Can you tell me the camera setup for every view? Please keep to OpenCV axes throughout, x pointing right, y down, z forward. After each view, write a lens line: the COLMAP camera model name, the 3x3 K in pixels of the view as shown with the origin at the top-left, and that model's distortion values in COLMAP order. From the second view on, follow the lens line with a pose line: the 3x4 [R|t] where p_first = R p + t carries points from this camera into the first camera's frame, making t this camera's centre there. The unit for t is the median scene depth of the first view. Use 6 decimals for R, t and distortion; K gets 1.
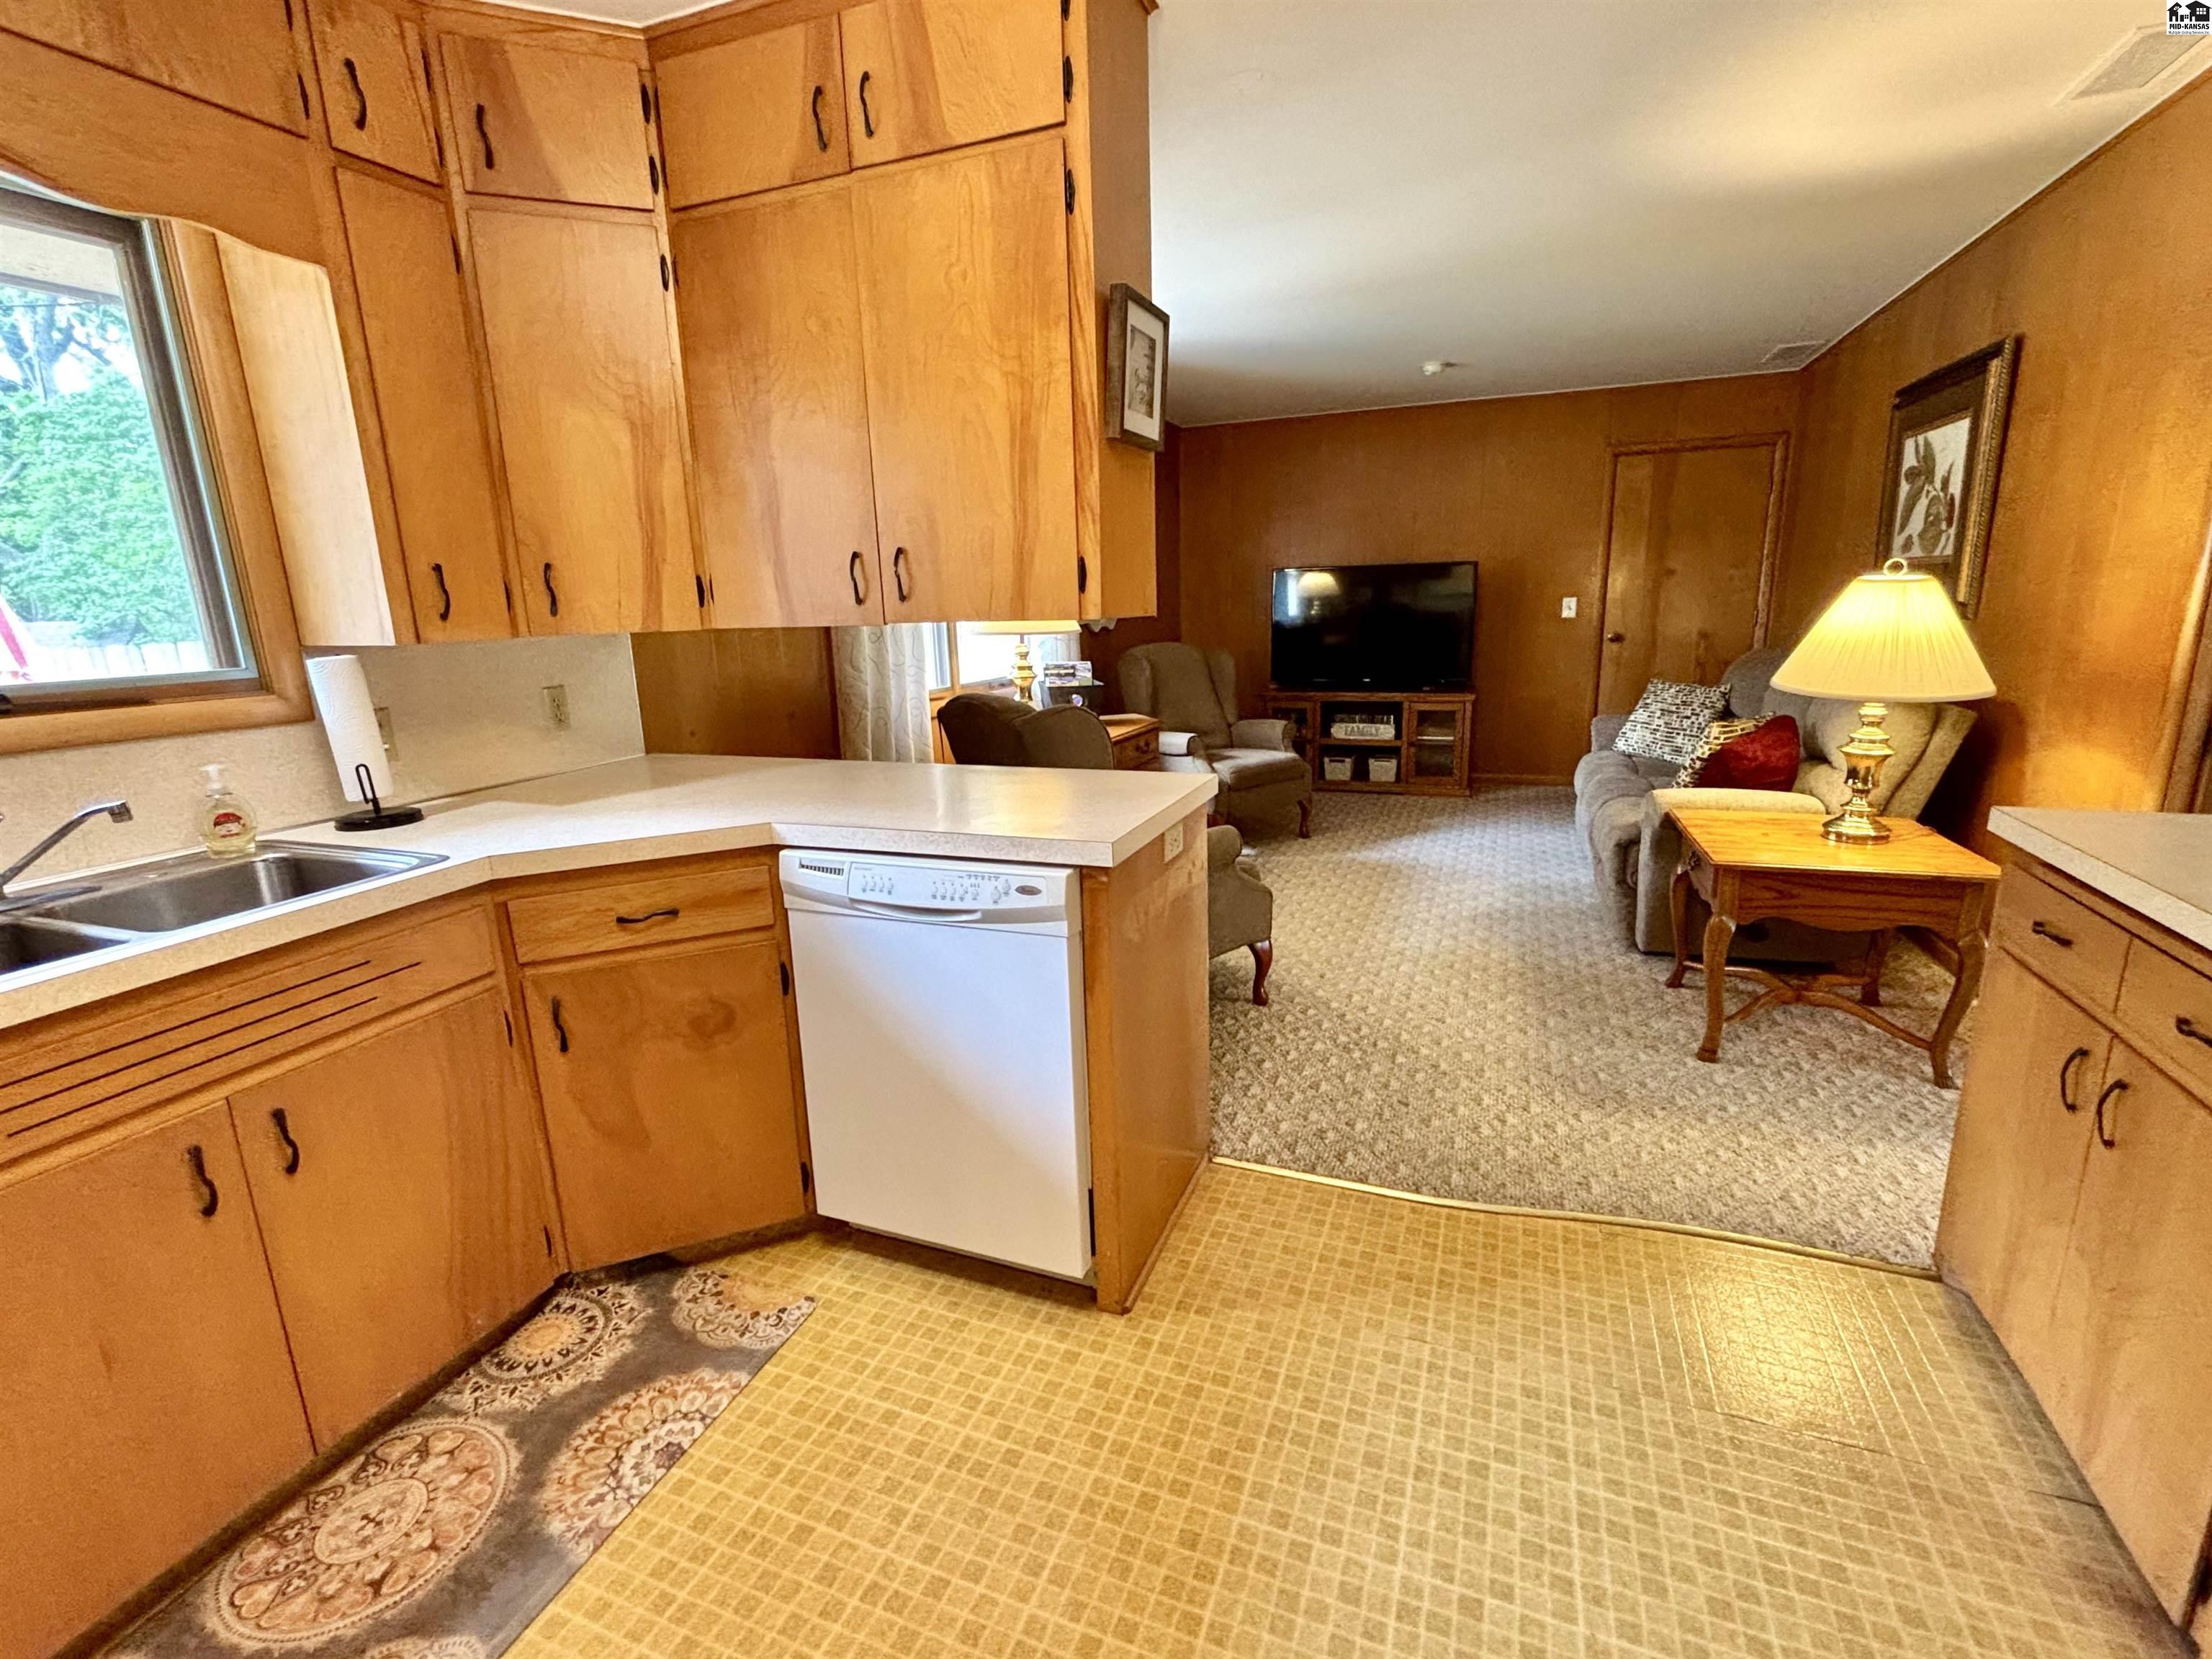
lens RADIAL K [[996.4, 0, 1115.4], [0, 996.4, 816.0], [0, 0, 1]] dist [0.004746, -0.000889]
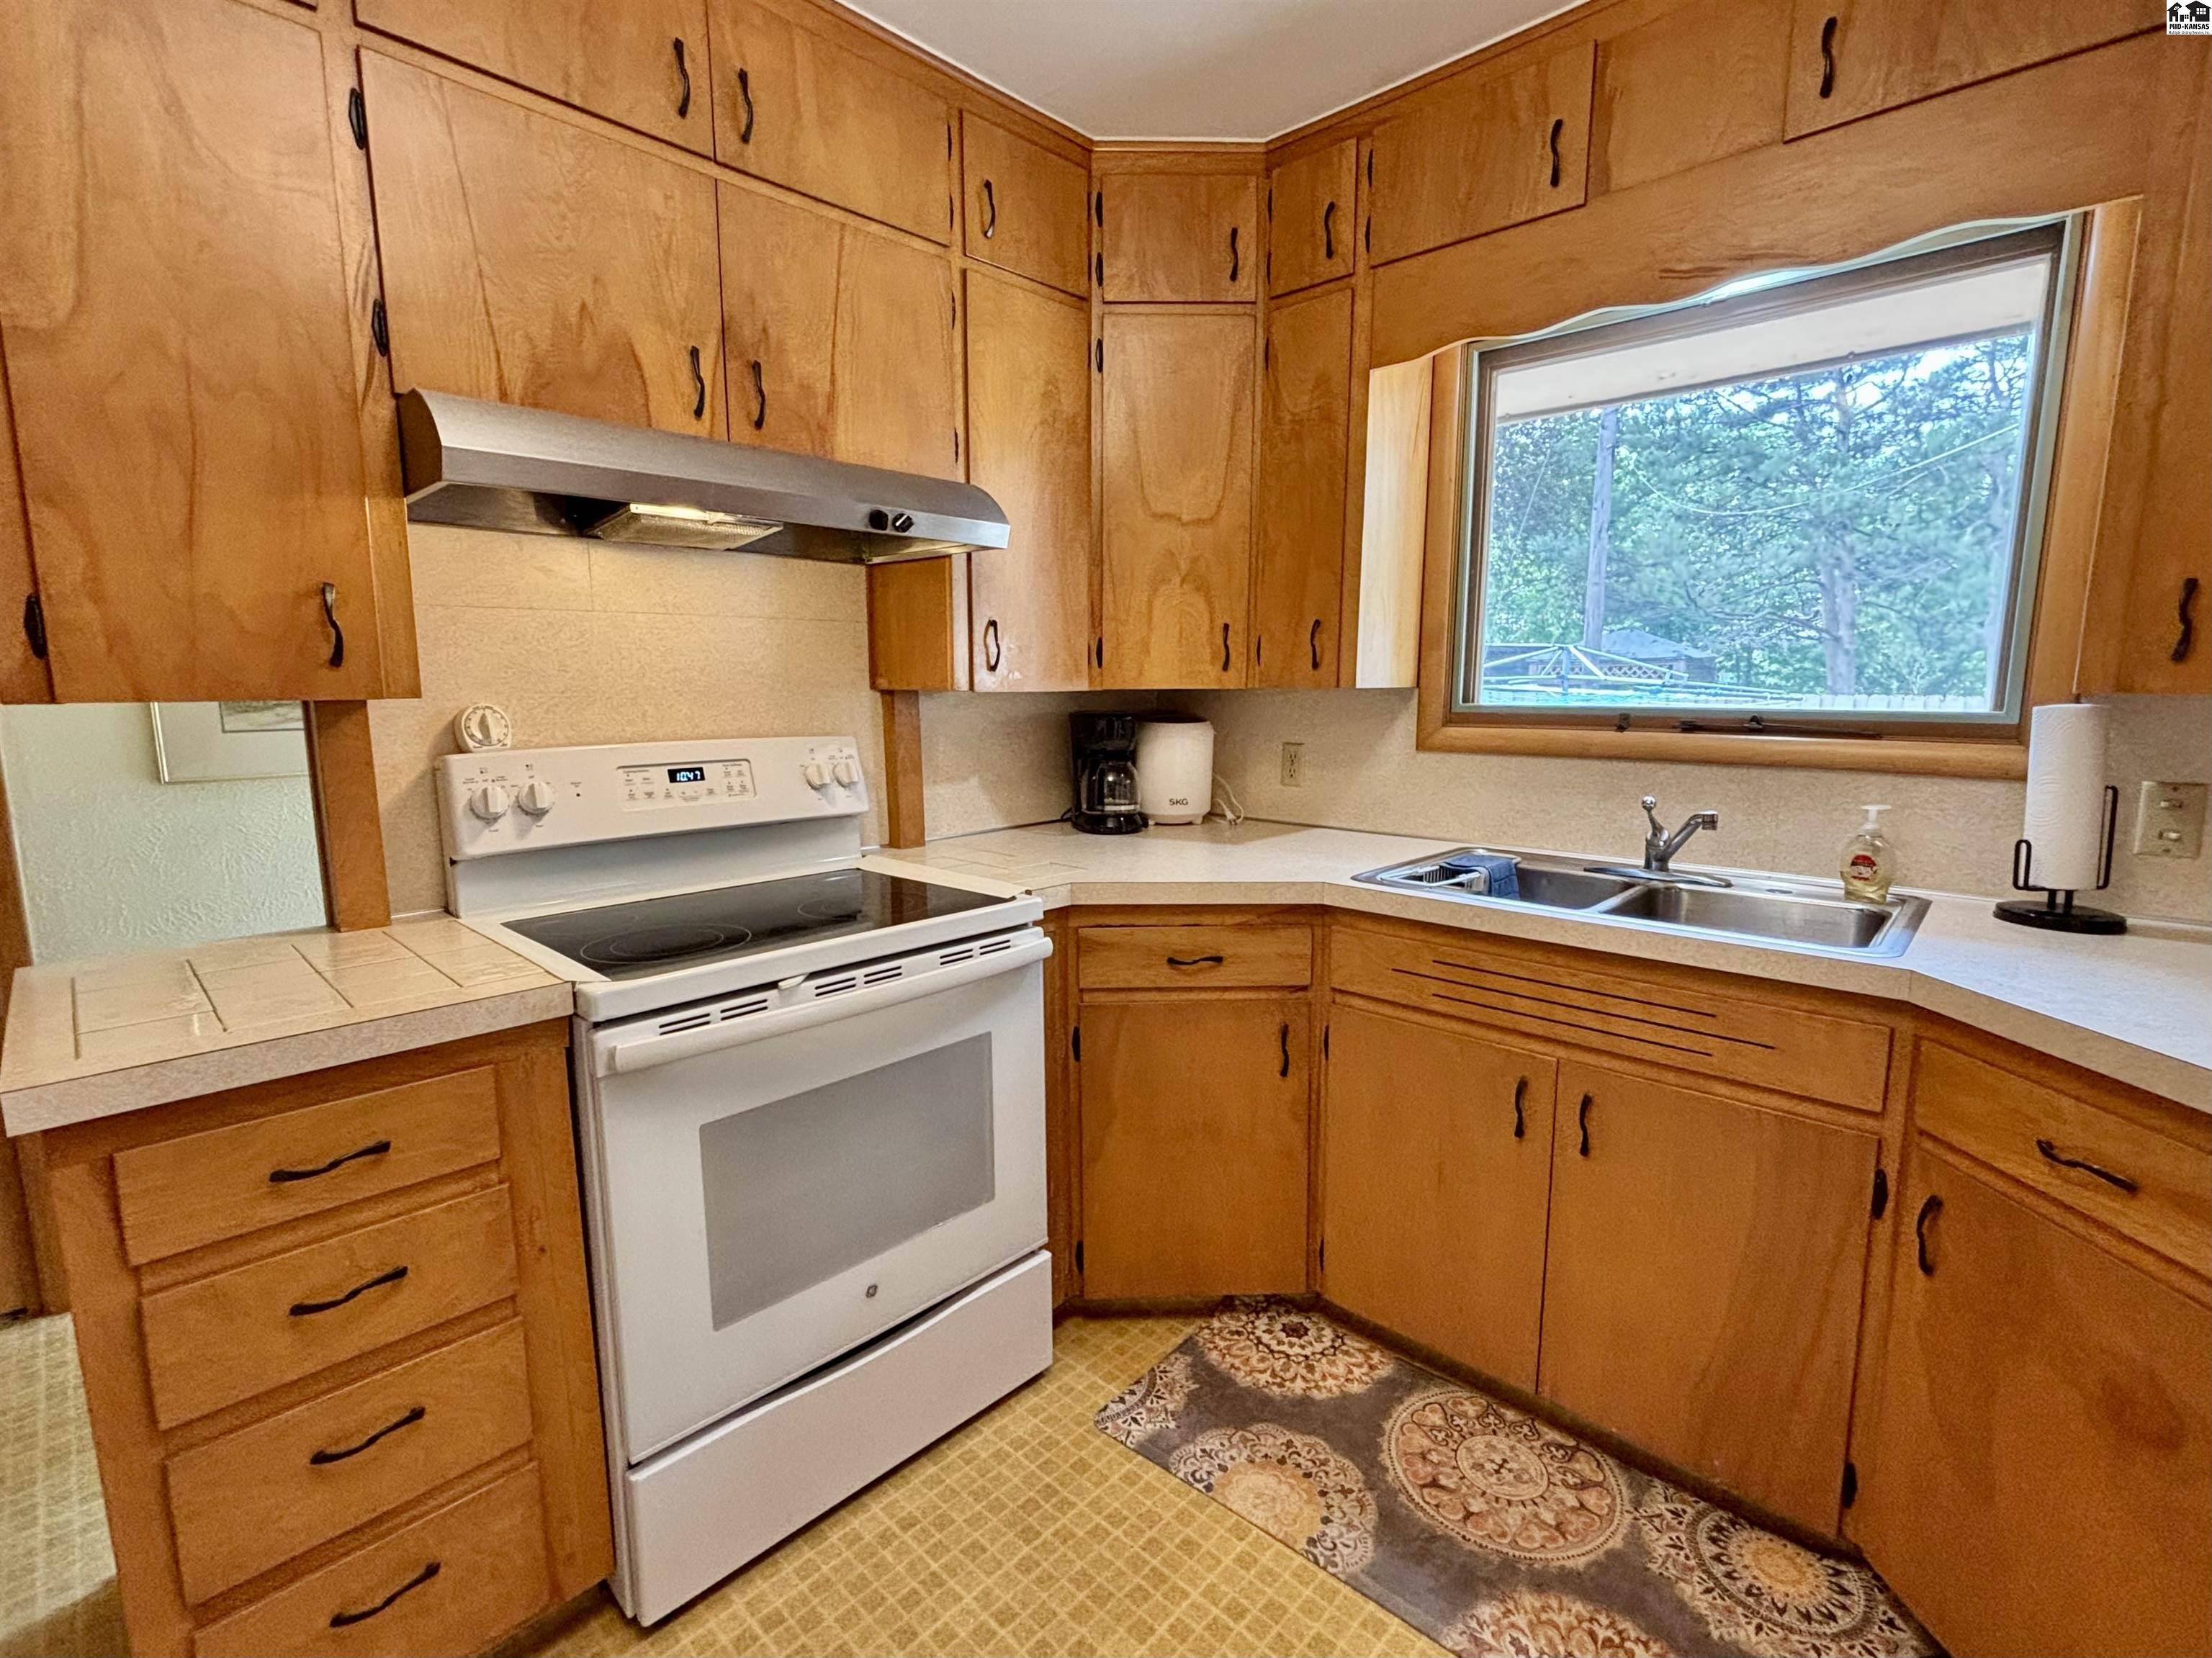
lens RADIAL K [[996.3, 0, 1095.2], [0, 996.3, 825.1], [0, 0, 1]] dist [0.004746, -0.000889]
pose [[-0.373119, 0.162752, -0.913397, 0.139361], [-0.195239, 0.948675, 0.248792, -0.067494], [0.907008, 0.271160, -0.322193, 0.339767]]
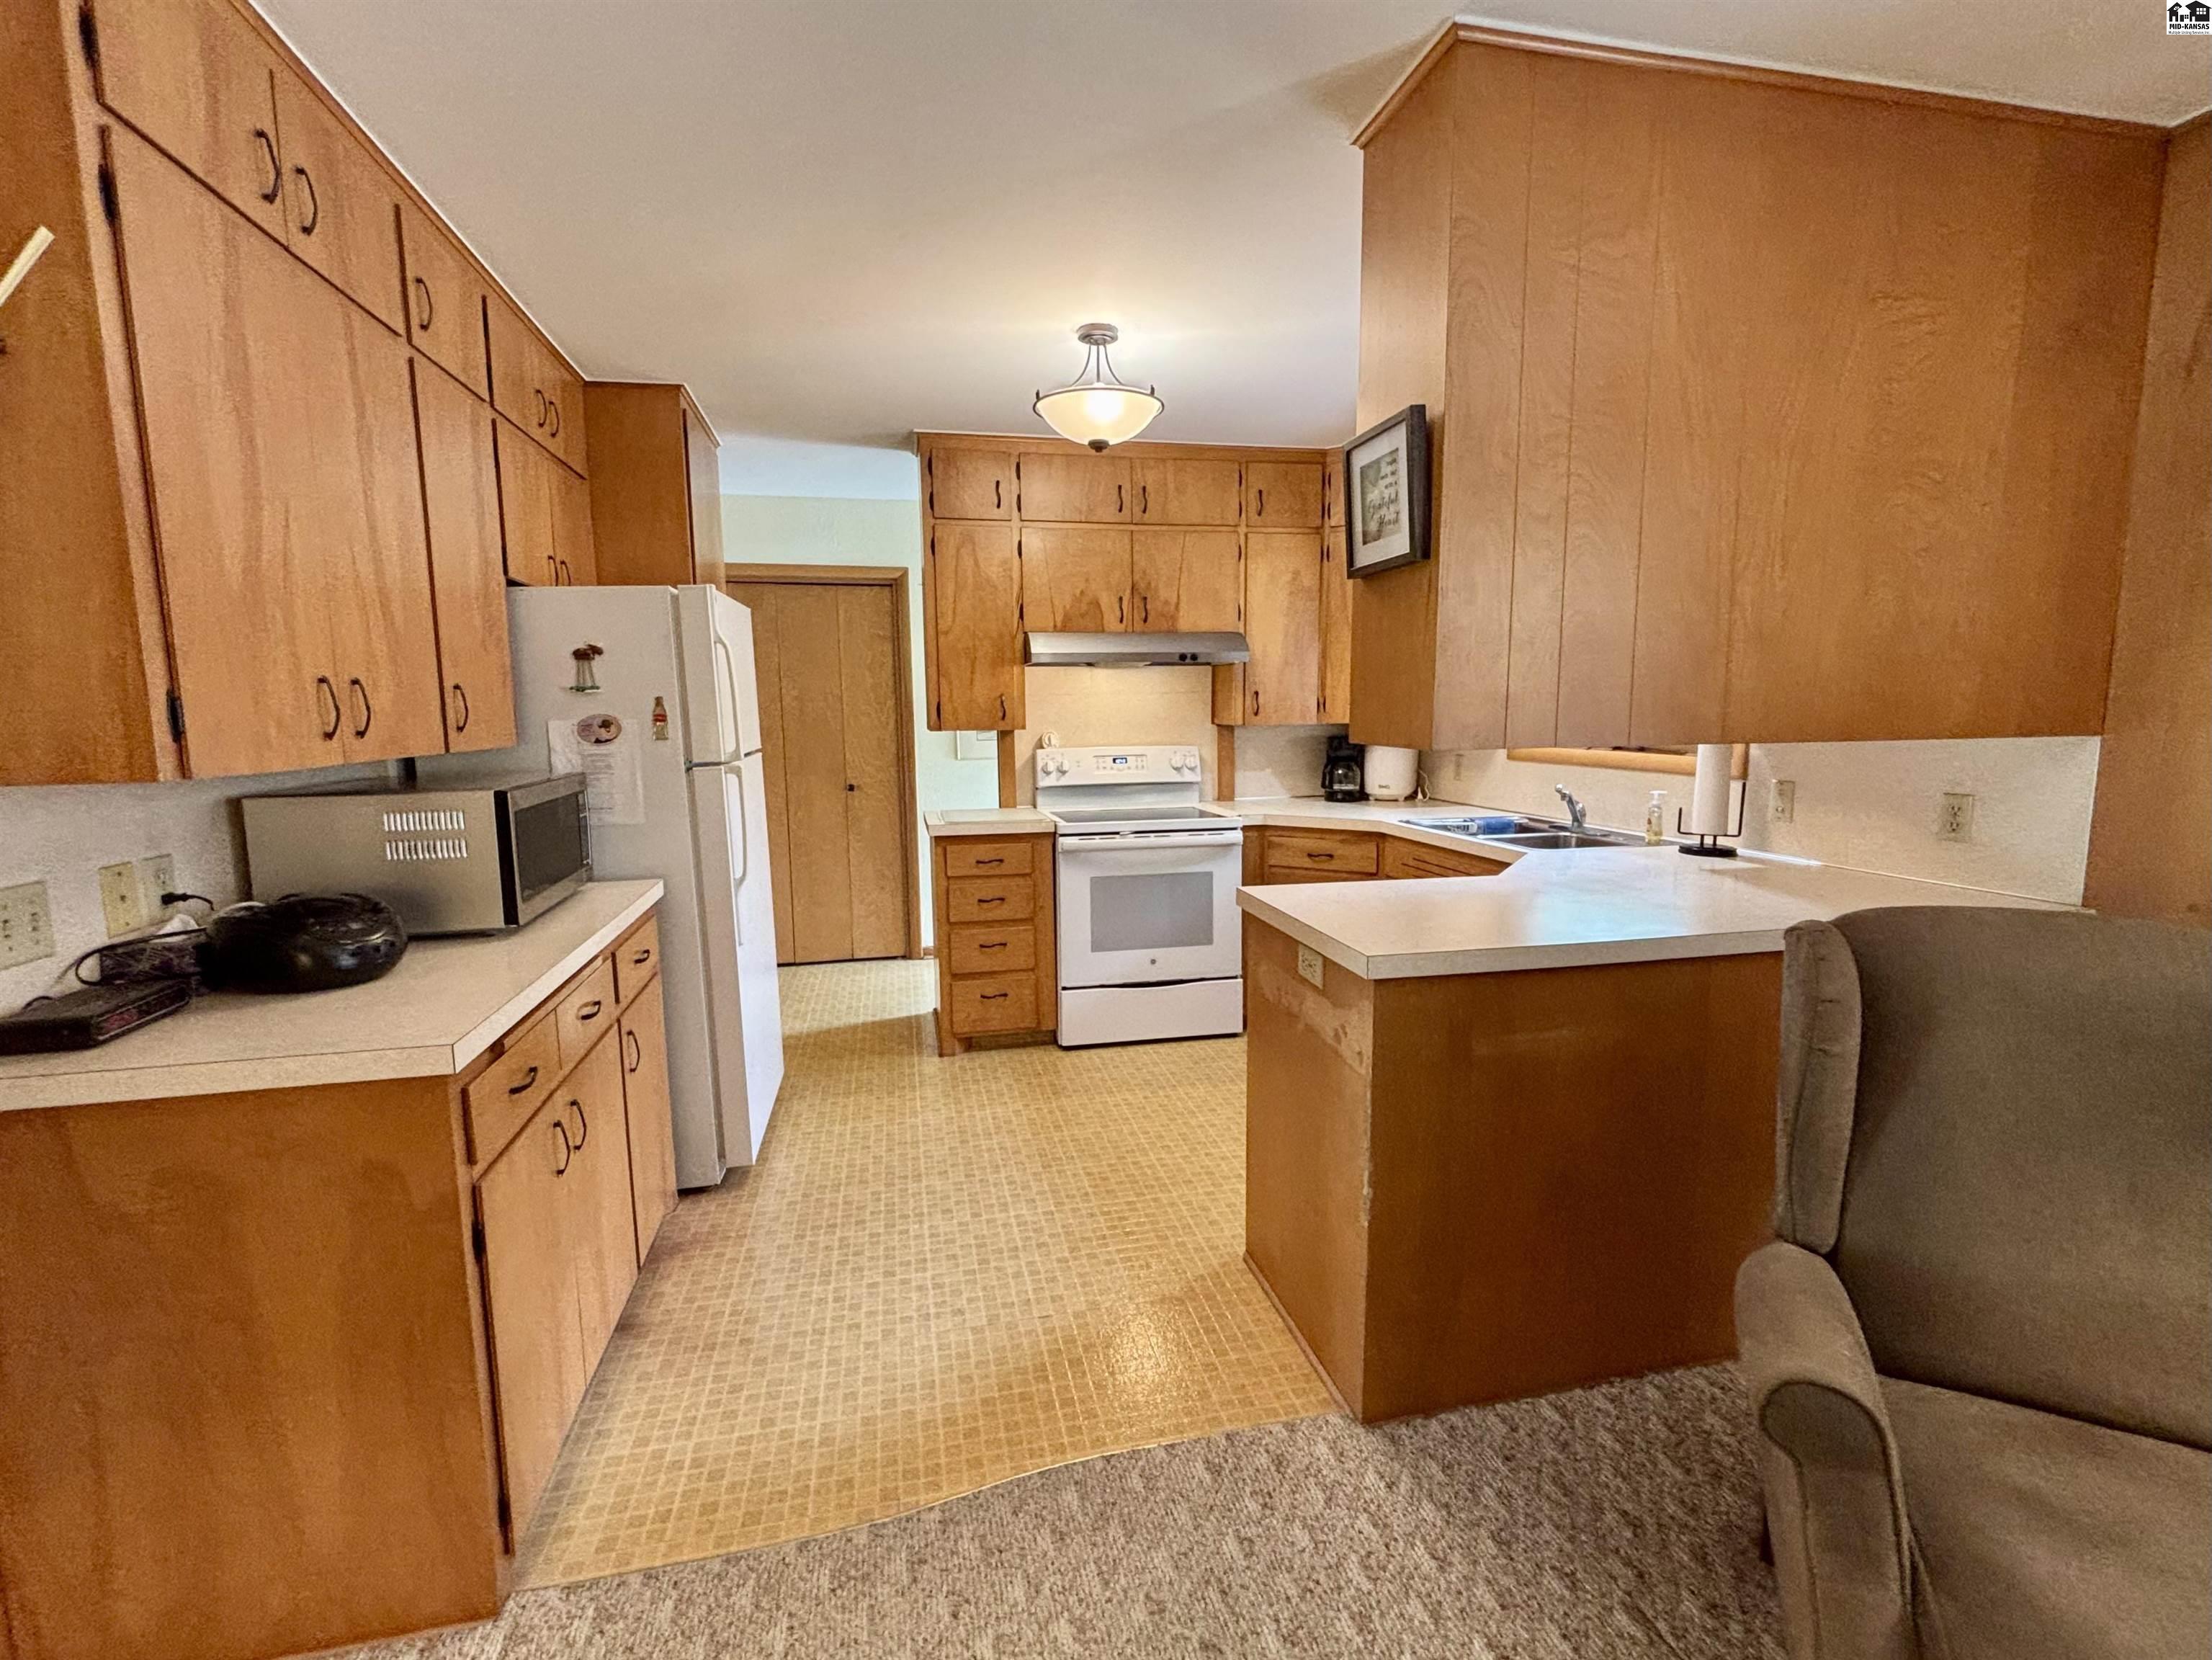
lens RADIAL K [[973.7, 0, 1108.5], [0, 973.7, 833.5], [0, 0, 1]] dist [0.010288, -0.001562]
pose [[-0.825868, 0.111744, -0.552680, 0.457362], [-0.091796, 0.940446, 0.327316, -0.244305], [0.556341, 0.321054, -0.766426, 0.967398]]
